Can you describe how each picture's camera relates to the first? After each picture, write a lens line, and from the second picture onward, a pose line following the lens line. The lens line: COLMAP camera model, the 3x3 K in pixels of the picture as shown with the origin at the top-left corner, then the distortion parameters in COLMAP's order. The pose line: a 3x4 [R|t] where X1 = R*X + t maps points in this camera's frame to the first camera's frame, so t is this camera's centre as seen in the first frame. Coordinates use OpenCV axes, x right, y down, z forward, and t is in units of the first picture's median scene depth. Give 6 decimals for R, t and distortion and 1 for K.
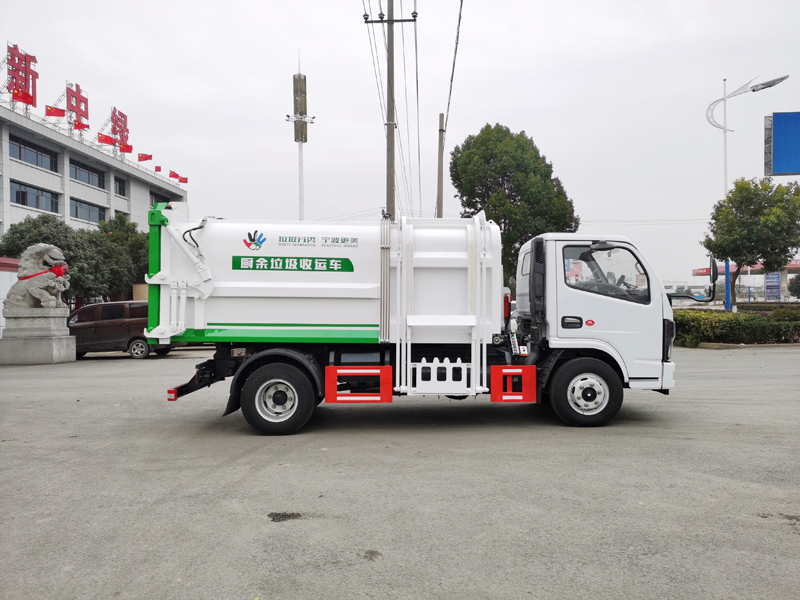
lens RADIAL K [[643.8, 0, 394.2], [0, 643.8, 298.1], [0, 0, 1]] dist [0.027798, -0.003798]
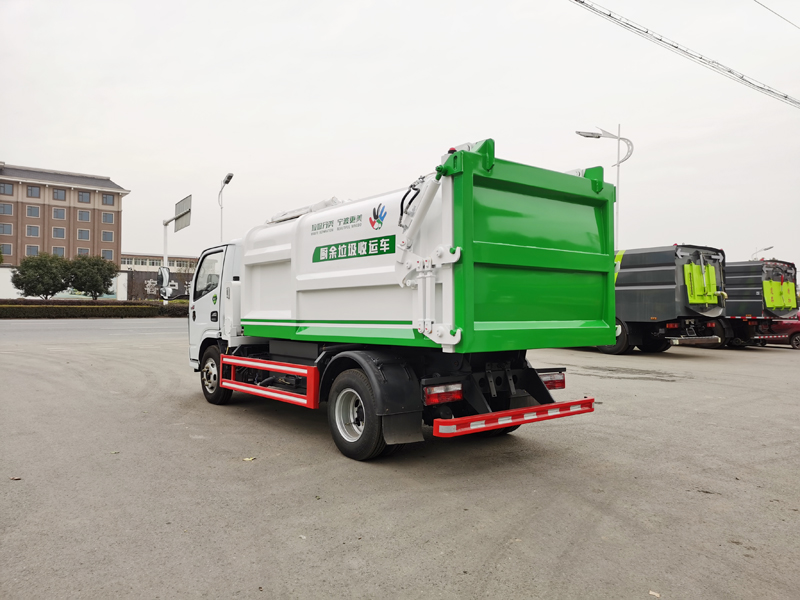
lens RADIAL K [[612.8, 0, 366.6], [0, 612.8, 300.3], [0, 0, 1]] dist [0.007559, 0.001829]
pose [[0.615520, -0.032107, -0.787467, 0.479864], [0.024404, 0.999467, -0.021676, 0.030854], [0.787743, -0.005876, 0.615976, 0.521226]]
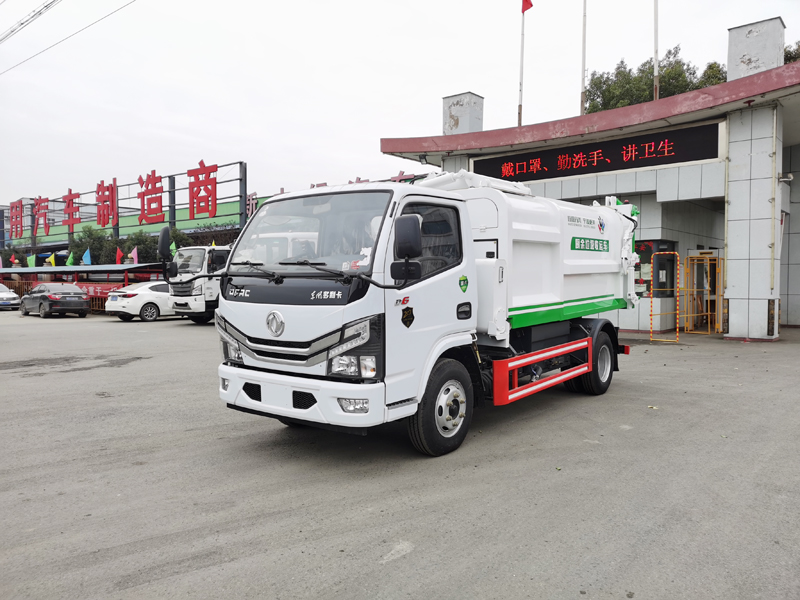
lens RADIAL K [[643.8, 0, 394.2], [0, 643.8, 298.1], [0, 0, 1]] dist [0.027798, -0.003798]
pose [[0.567153, -0.060403, 0.821394, -1.298103], [0.008699, 0.997691, 0.067360, -0.039172], [-0.823566, -0.031058, 0.566369, 0.639671]]
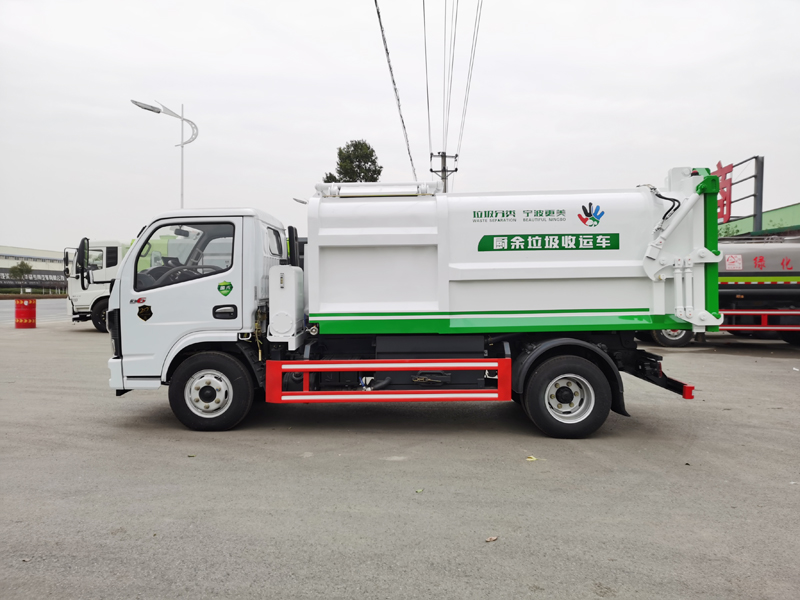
lens RADIAL K [[643.8, 0, 394.2], [0, 643.8, 298.1], [0, 0, 1]] dist [0.027798, -0.003798]
pose [[0.999416, -0.030017, -0.016303, -0.362350], [0.030451, 0.999171, 0.027010, -0.007183], [0.015478, -0.027491, 0.999502, 0.115775]]
